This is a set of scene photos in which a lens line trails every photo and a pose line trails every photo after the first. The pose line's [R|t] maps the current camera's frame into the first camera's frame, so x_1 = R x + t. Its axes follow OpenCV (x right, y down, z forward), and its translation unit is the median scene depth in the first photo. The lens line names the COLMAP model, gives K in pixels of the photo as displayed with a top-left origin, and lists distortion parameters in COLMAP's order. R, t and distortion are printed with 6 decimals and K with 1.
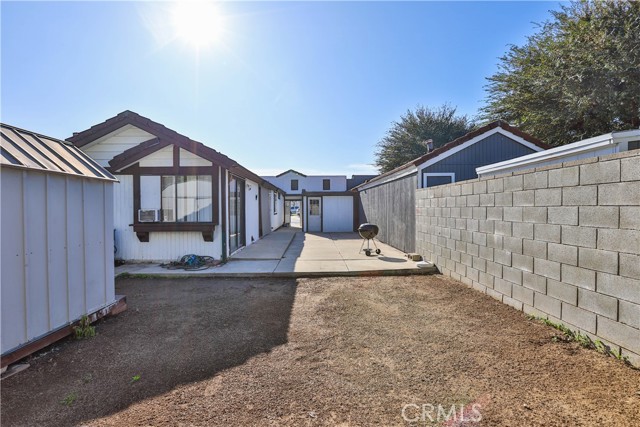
lens RADIAL K [[308.2, 0, 318.9], [0, 308.2, 213.2], [0, 0, 1]] dist [-0.021772, 0.002156]
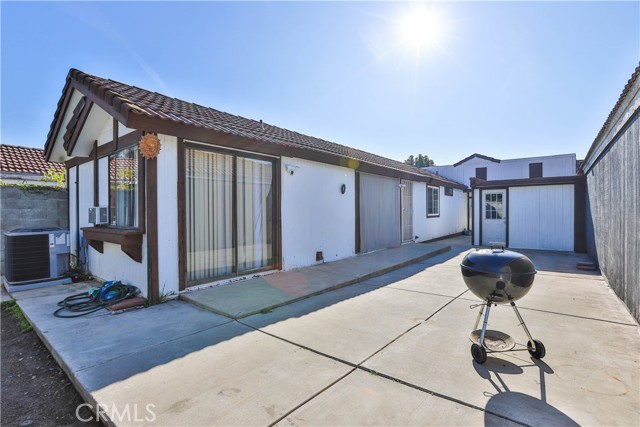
lens RADIAL K [[308.2, 0, 318.3], [0, 308.2, 211.5], [0, 0, 1]] dist [-0.021772, 0.002156]
pose [[0.773265, 0.001489, -0.634081, 0.101353], [-0.009382, 0.999915, -0.009093, 0.000348], [0.634014, 0.012980, 0.773213, 0.308931]]
